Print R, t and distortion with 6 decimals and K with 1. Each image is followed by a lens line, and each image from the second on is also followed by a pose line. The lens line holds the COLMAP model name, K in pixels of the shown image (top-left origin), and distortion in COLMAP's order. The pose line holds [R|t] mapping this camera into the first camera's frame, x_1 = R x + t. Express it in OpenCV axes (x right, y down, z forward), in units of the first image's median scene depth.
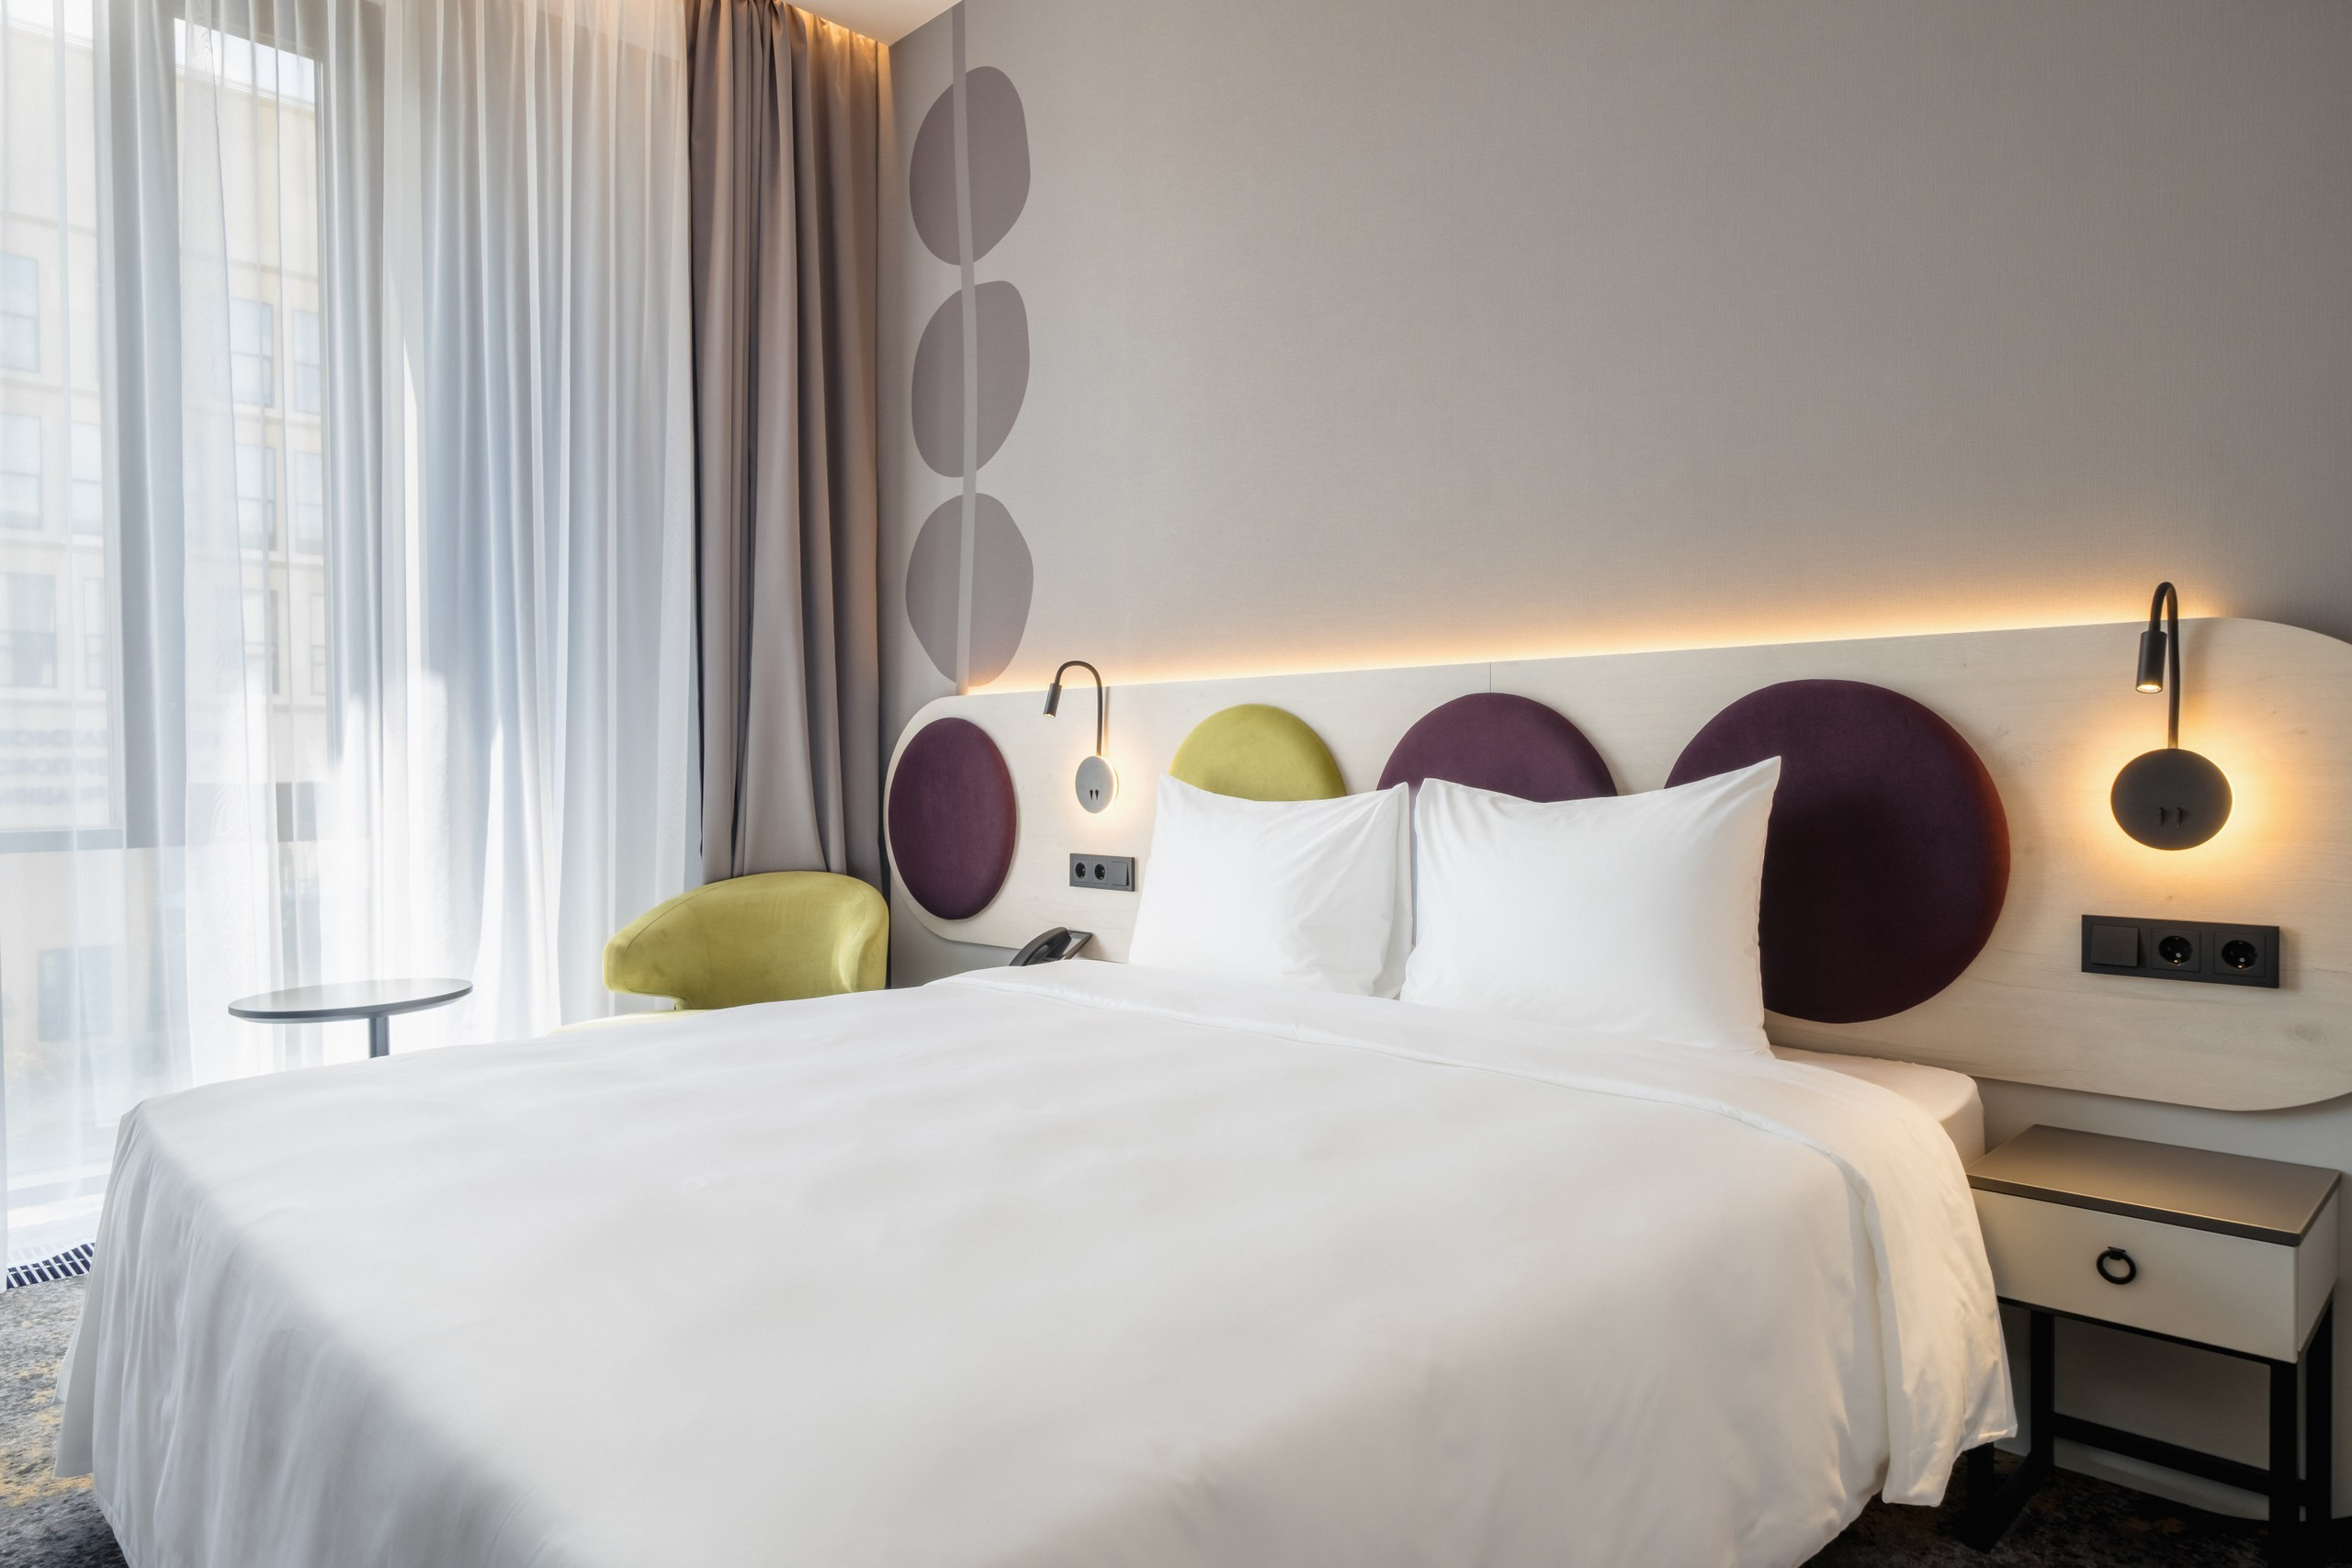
lens RADIAL K [[1450.3, 0, 1175.9], [0, 1450.3, 787.9], [0, 0, 1]] dist [0.013184, -0.025933]
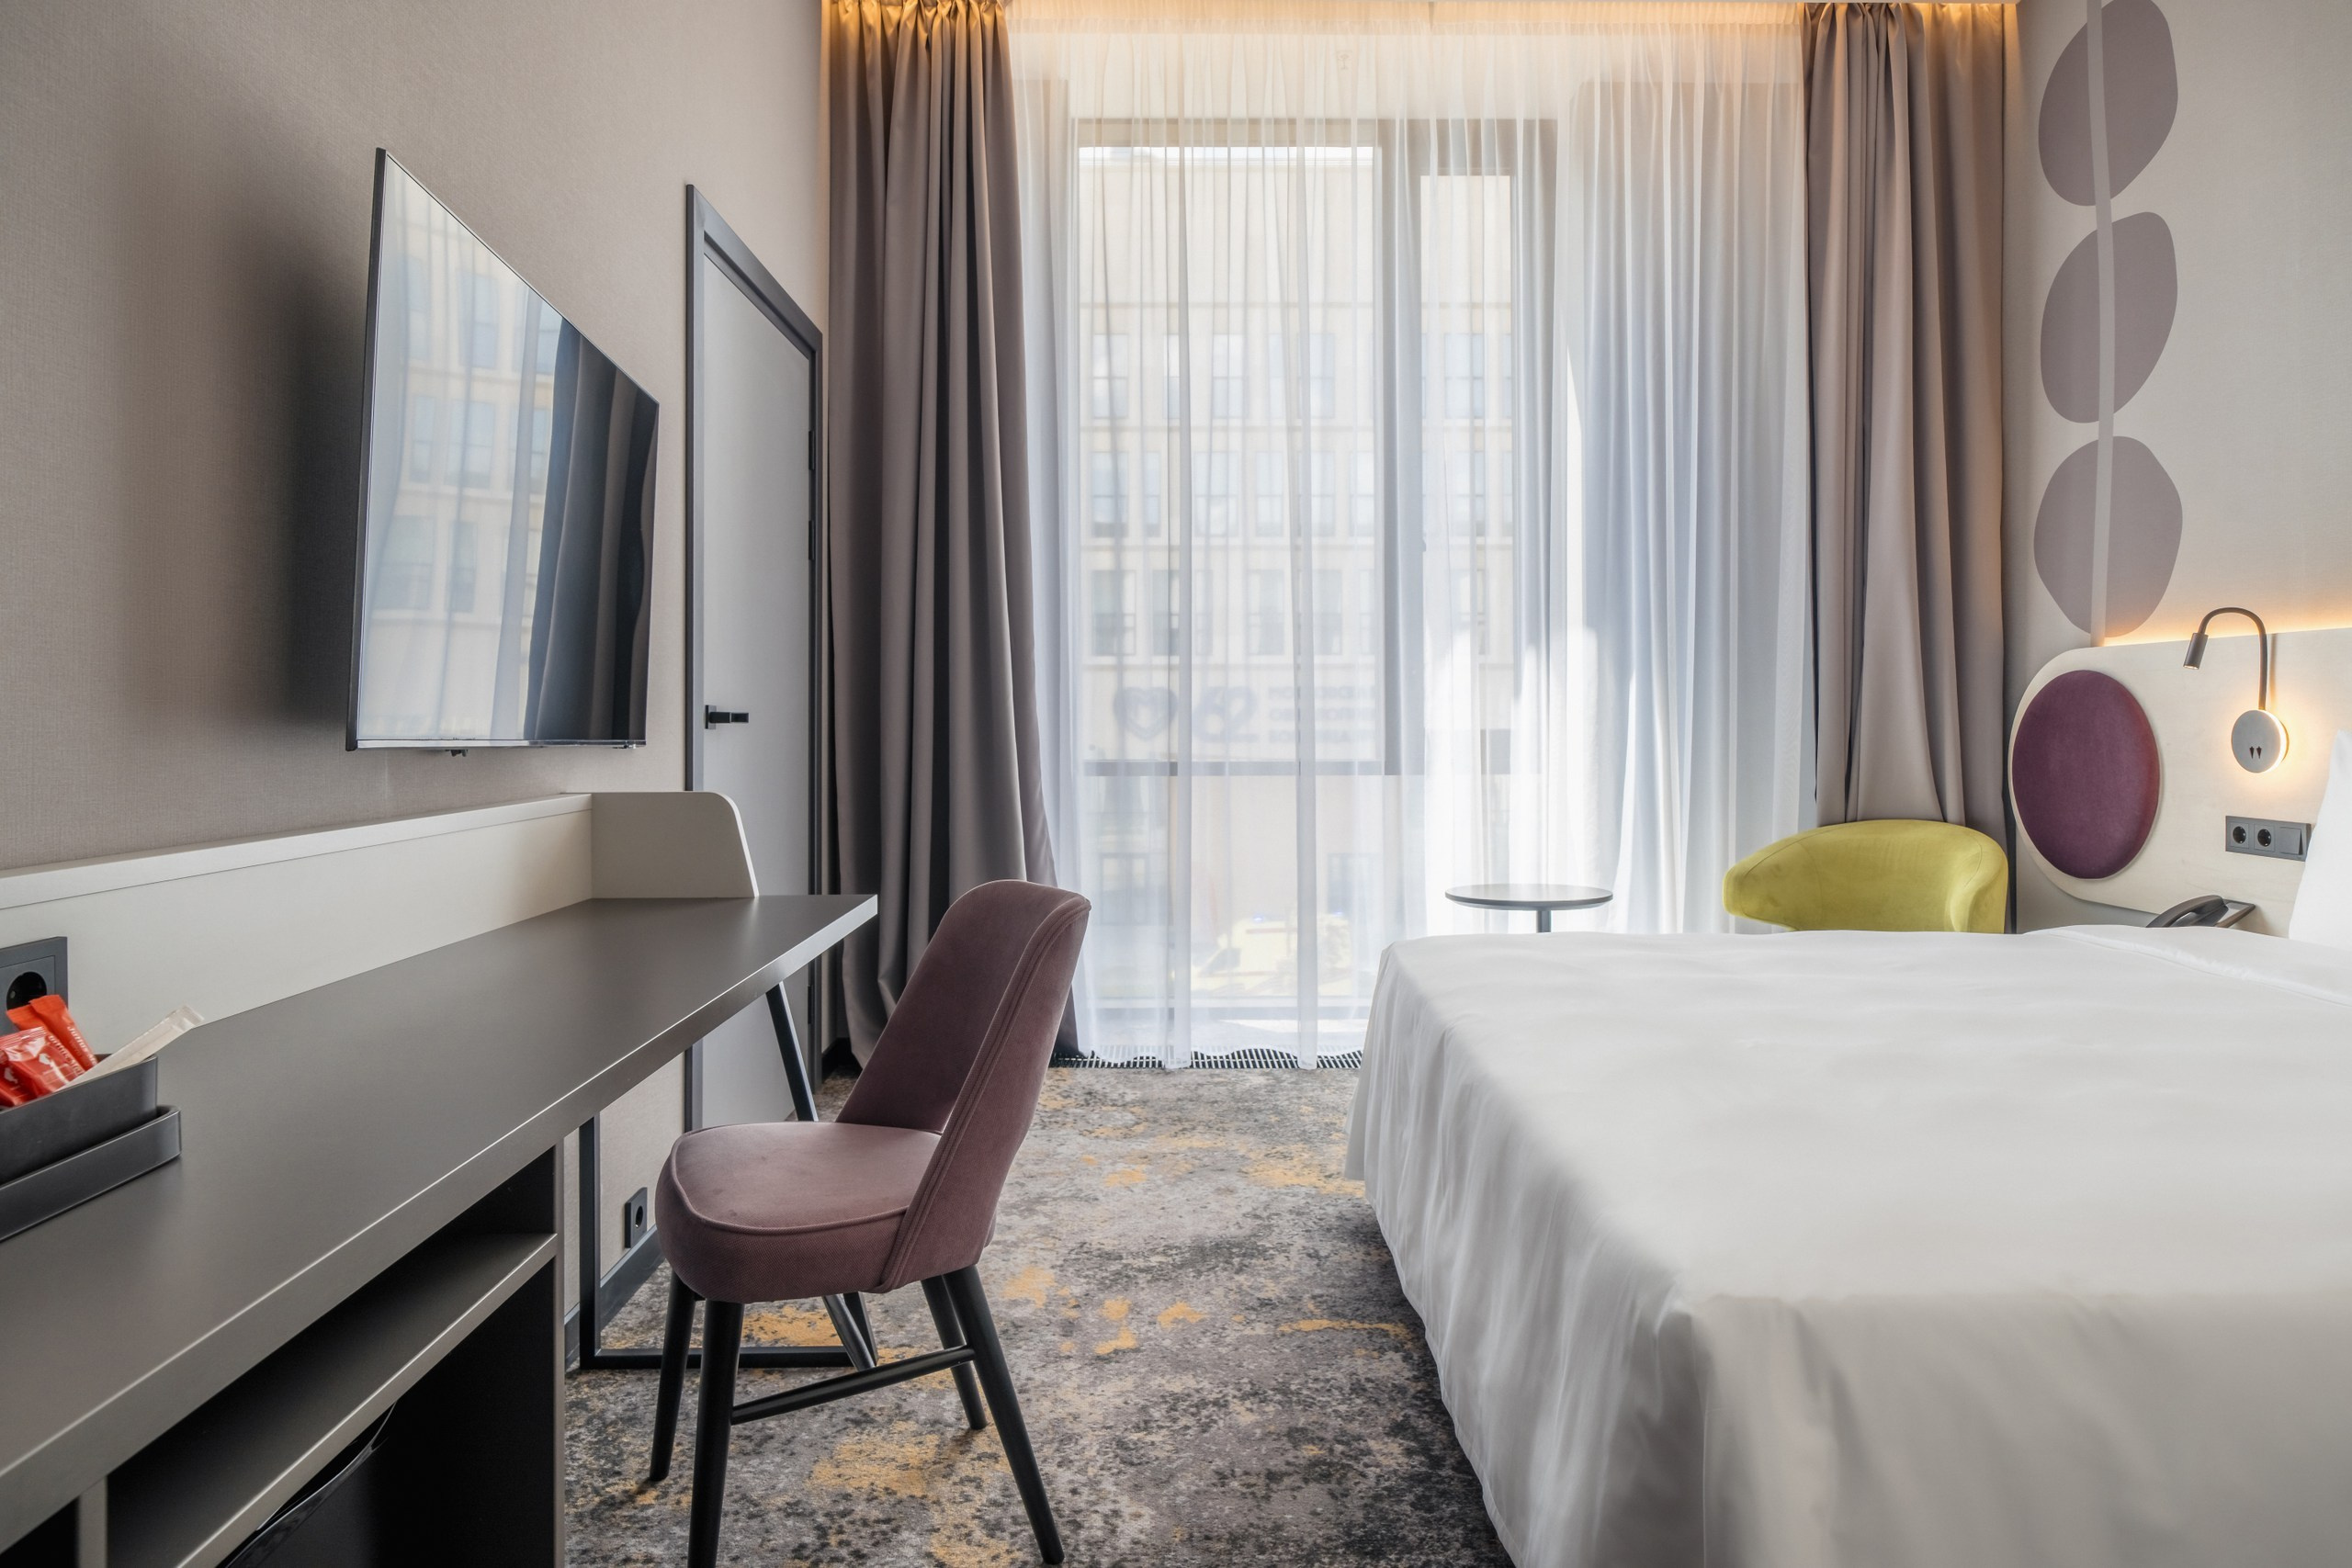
lens RADIAL K [[1407.8, 0, 1177.1], [0, 1407.8, 700.9], [0, 0, 1]] dist [0.001868, 0.001075]
pose [[0.720788, -0.002866, -0.693149, 0.064904], [-0.013827, 0.999733, -0.018512, -0.001933], [0.693017, 0.022928, 0.720556, -0.104225]]
